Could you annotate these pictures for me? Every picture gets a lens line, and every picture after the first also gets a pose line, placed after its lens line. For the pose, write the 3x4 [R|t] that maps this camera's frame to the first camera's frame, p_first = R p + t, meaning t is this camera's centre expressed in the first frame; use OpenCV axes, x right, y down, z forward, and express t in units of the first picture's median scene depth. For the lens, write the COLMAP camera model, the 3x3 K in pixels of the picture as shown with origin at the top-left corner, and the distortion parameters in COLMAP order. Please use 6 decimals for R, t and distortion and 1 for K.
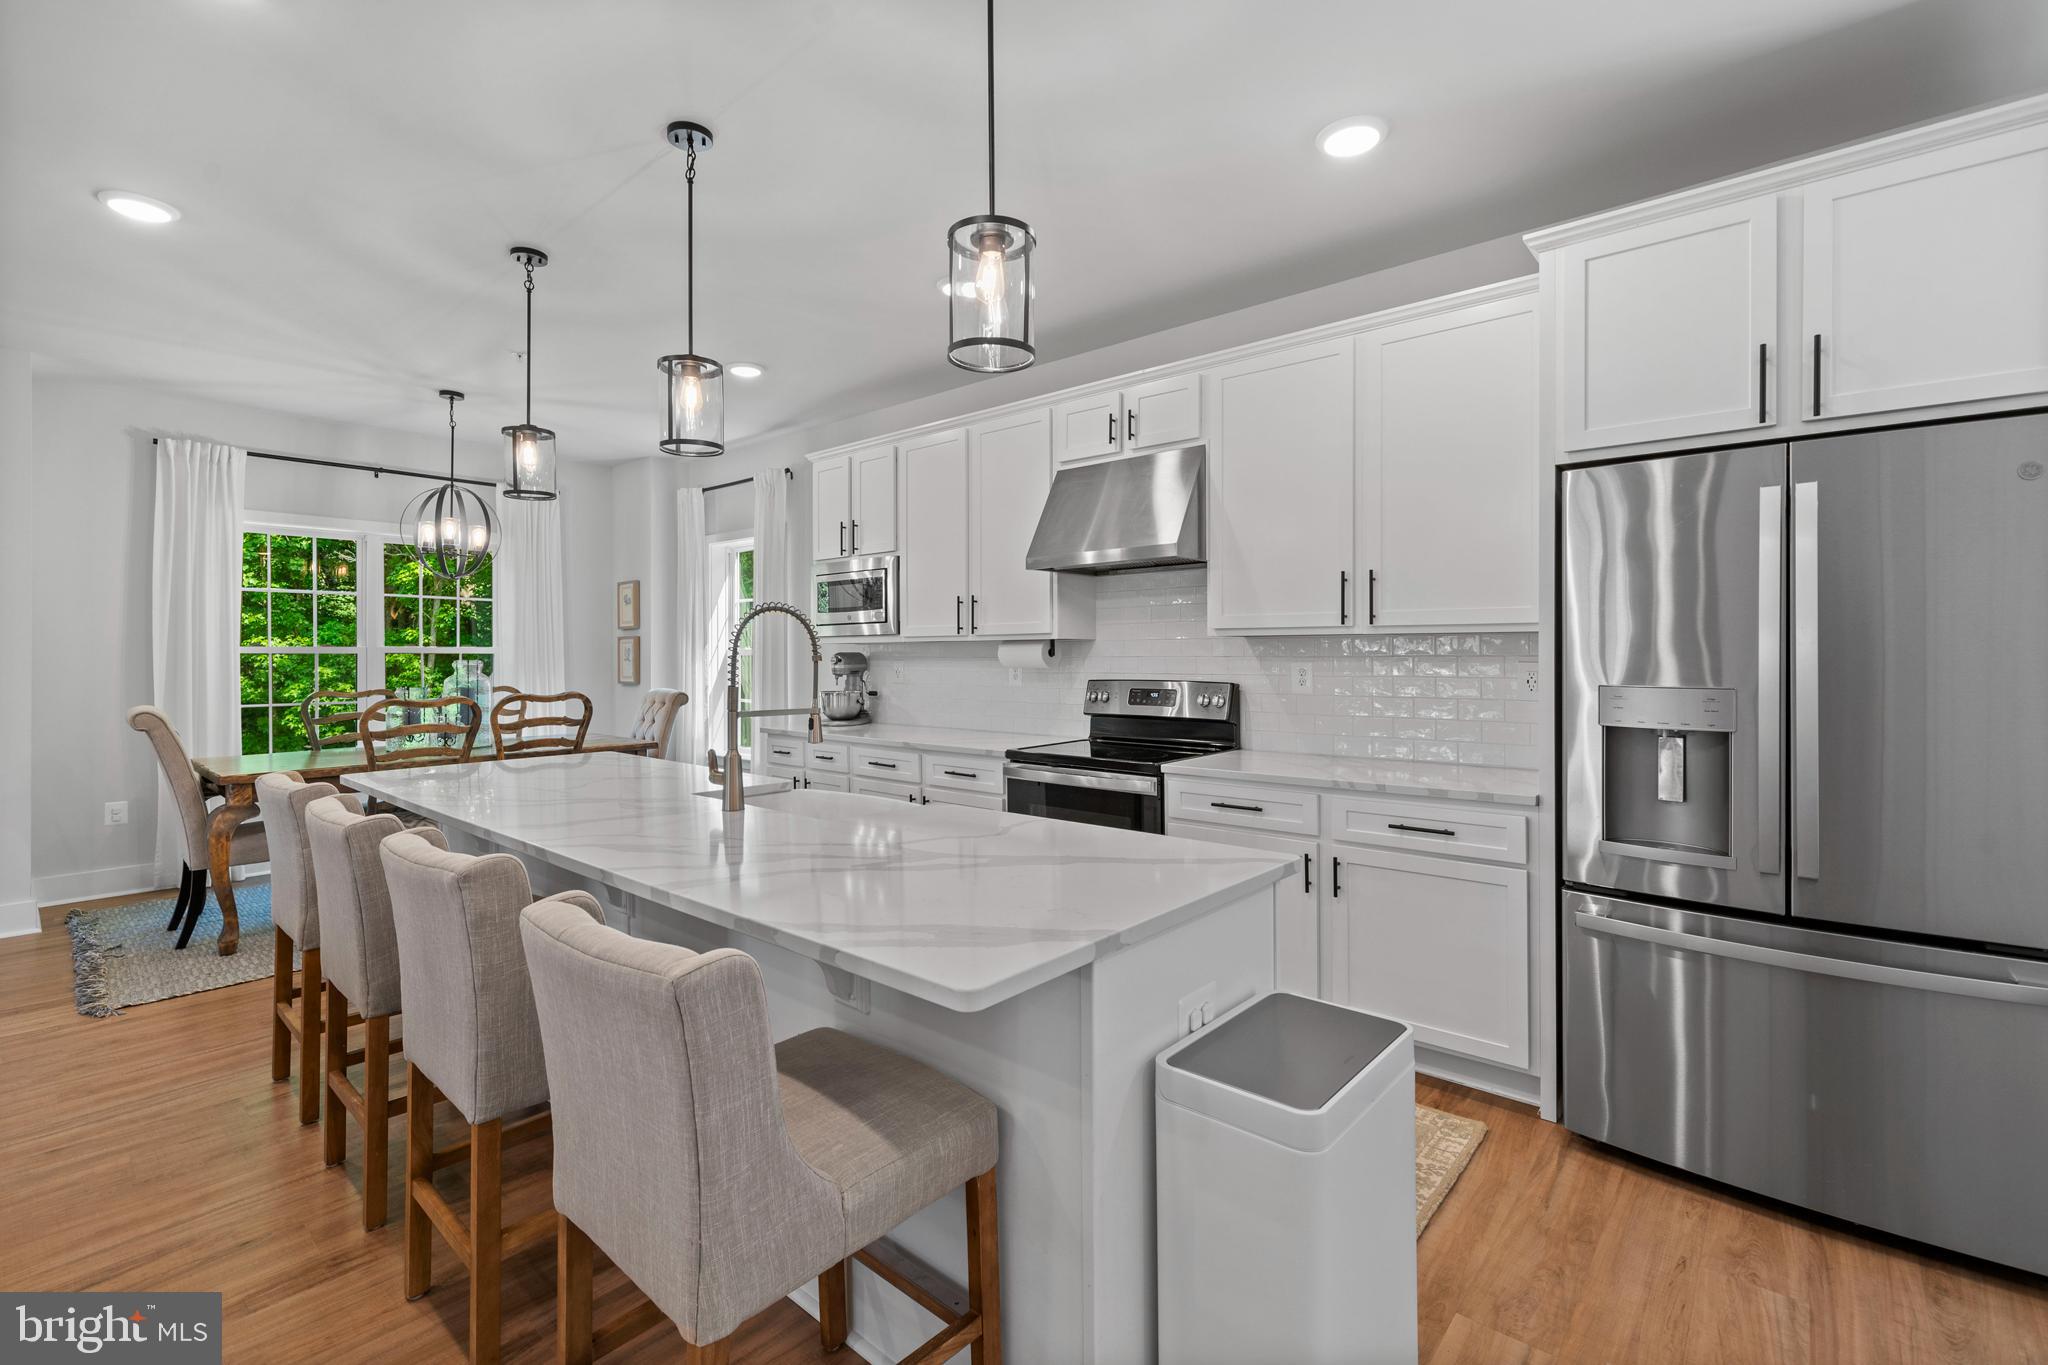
lens RADIAL K [[907.7, 0, 1014.4], [0, 907.7, 647.8], [0, 0, 1]] dist [-0.000346, -0.000407]
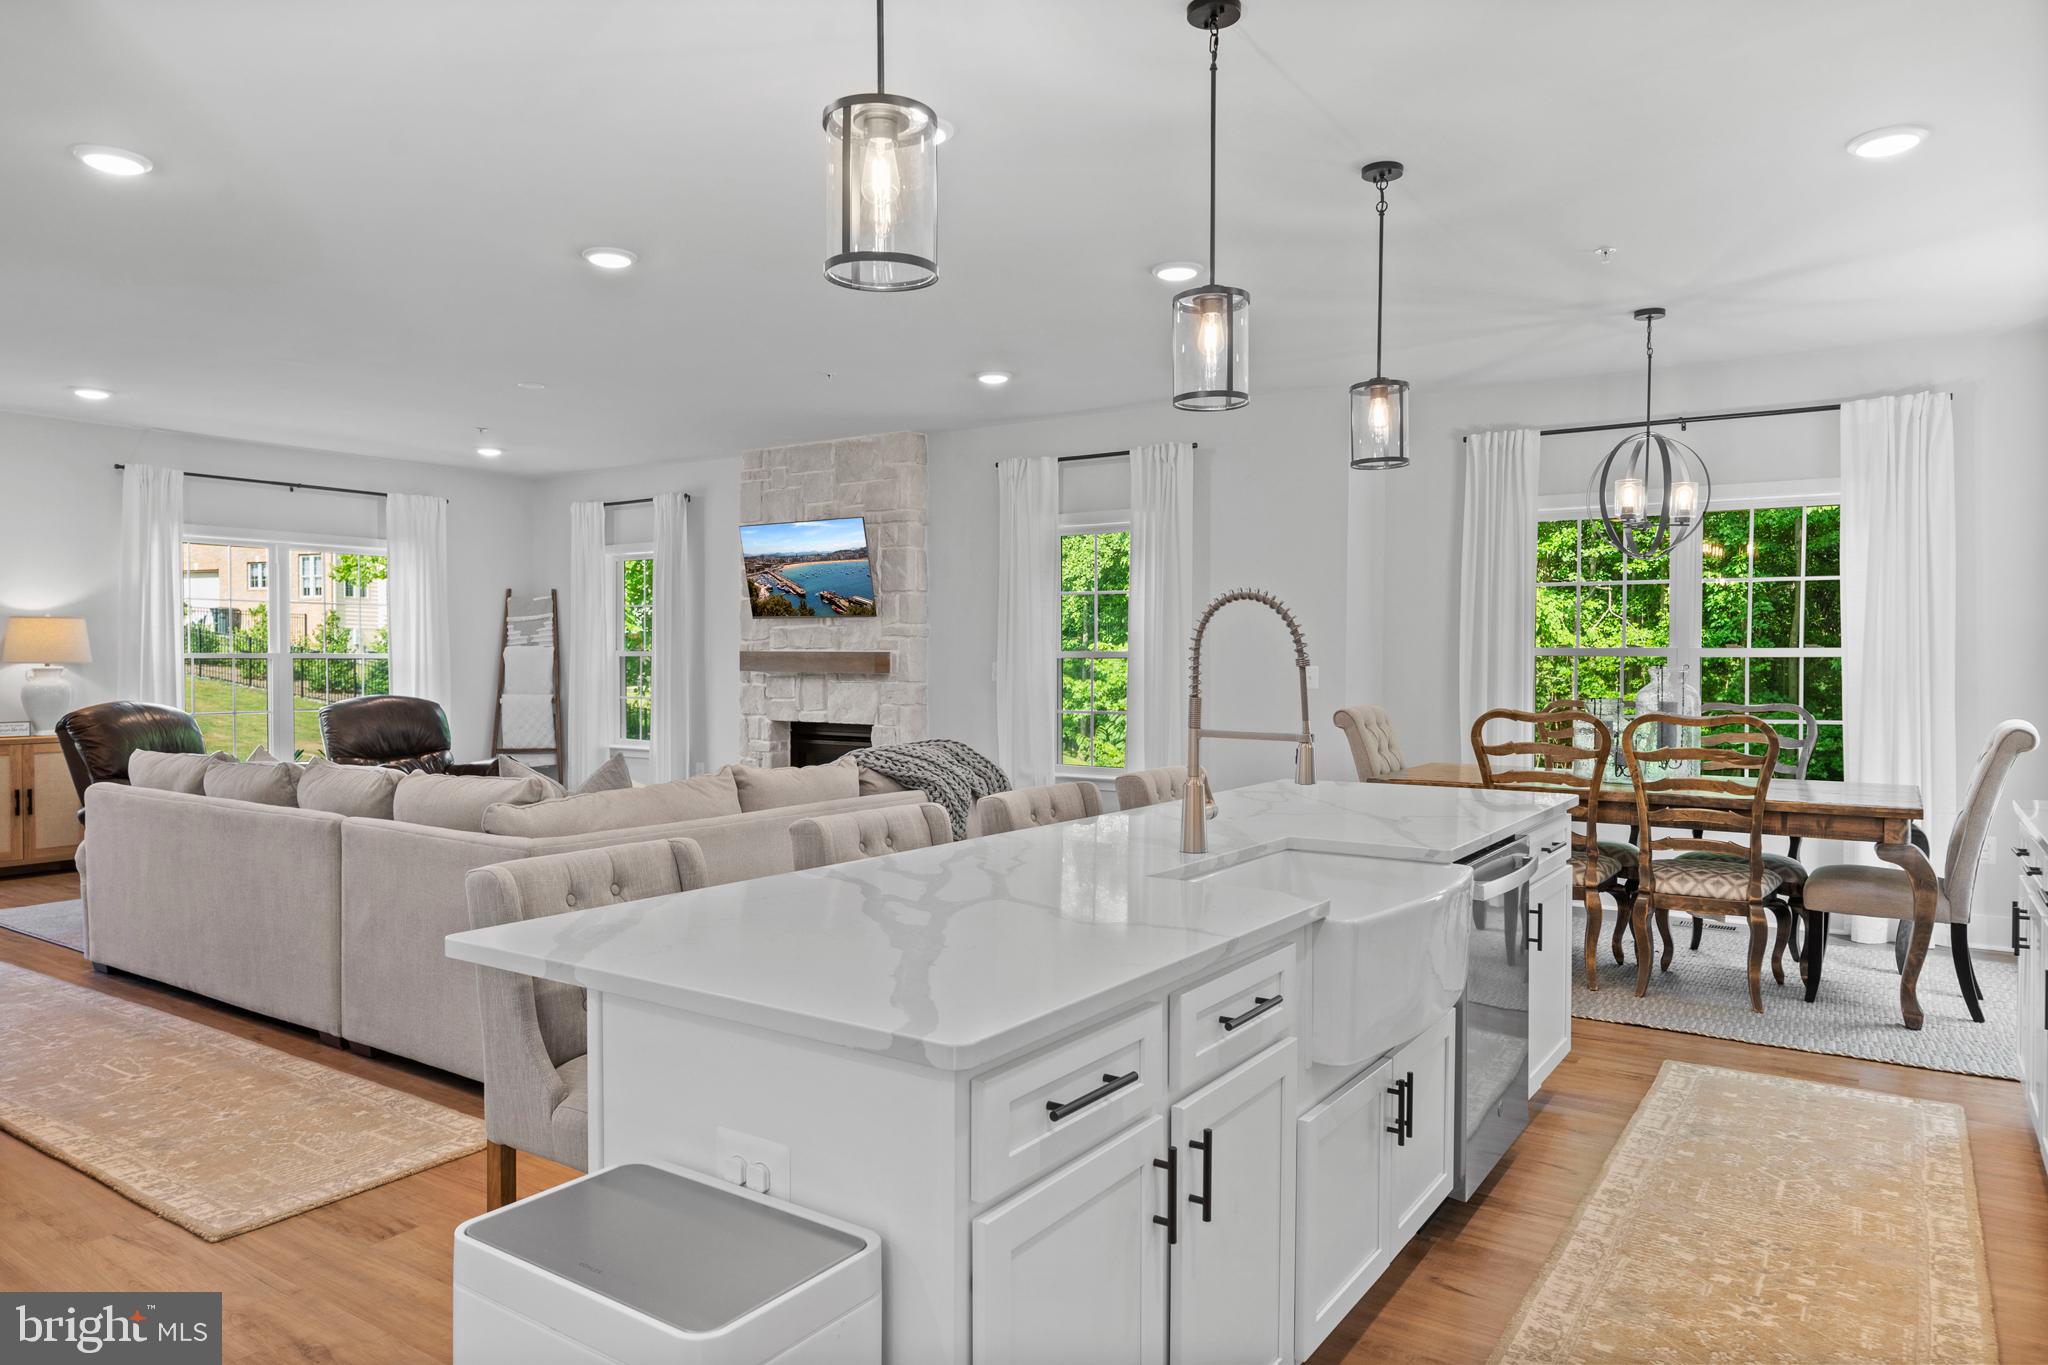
lens RADIAL K [[1289.6, 0, 1027.3], [0, 1289.6, 683.0], [0, 0, 1]] dist [0.007325, -0.001274]
pose [[0.128332, 0.023644, -0.991449, 0.414087], [0.002881, 0.999703, 0.024214, 0.001077], [0.991727, -0.005964, 0.128226, 0.371229]]
